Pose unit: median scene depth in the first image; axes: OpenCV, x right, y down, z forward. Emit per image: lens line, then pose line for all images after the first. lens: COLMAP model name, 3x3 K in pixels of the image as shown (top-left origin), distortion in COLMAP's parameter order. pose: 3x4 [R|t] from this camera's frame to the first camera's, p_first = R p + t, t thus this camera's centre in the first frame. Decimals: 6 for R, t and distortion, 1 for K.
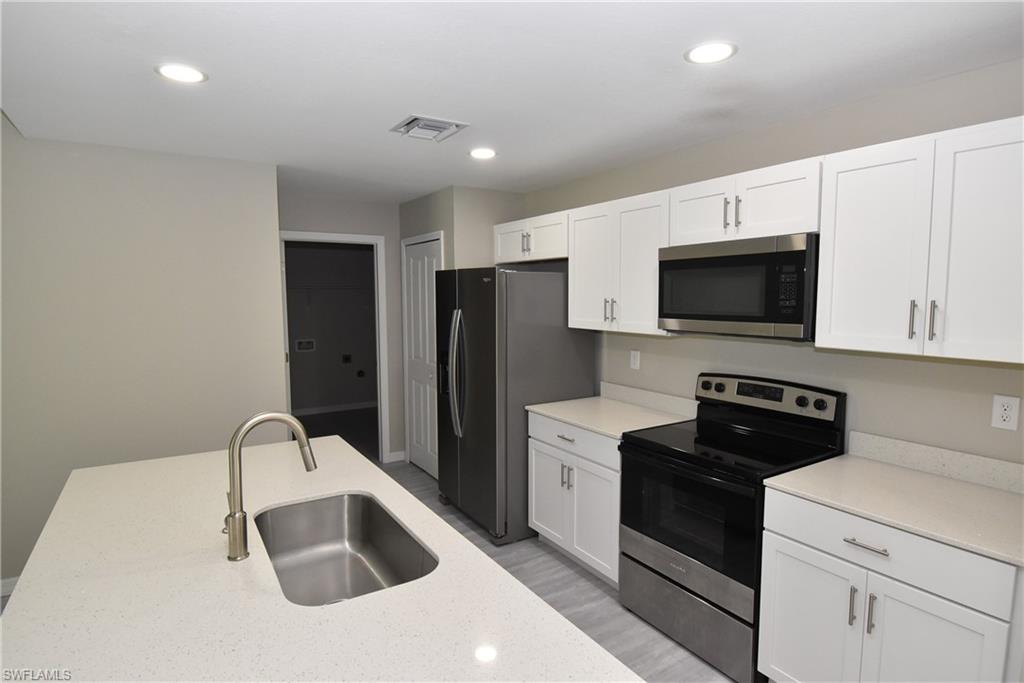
lens RADIAL K [[538.5, 0, 511.8], [0, 538.5, 344.5], [0, 0, 1]] dist [0.033367, -0.045228]
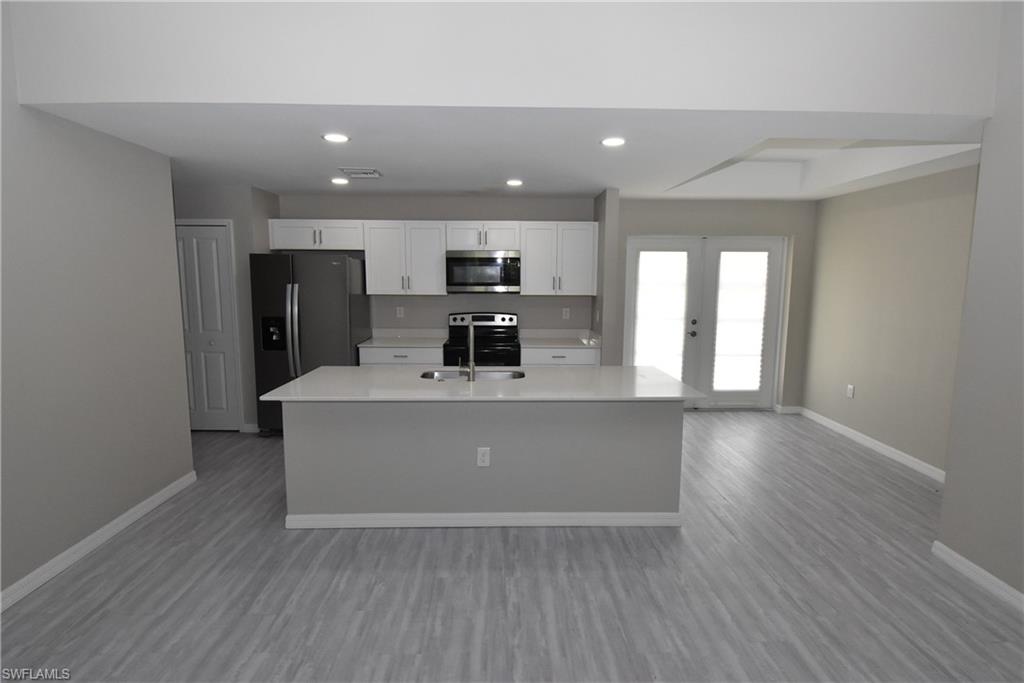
lens RADIAL K [[524.5, 0, 513.0], [0, 524.5, 339.0], [0, 0, 1]] dist [-0.021785, -0.000407]
pose [[0.522344, -0.106254, 0.846089, -1.192362], [0.071372, 0.994173, 0.080789, 0.006232], [-0.849743, 0.018188, 0.526883, -0.211436]]
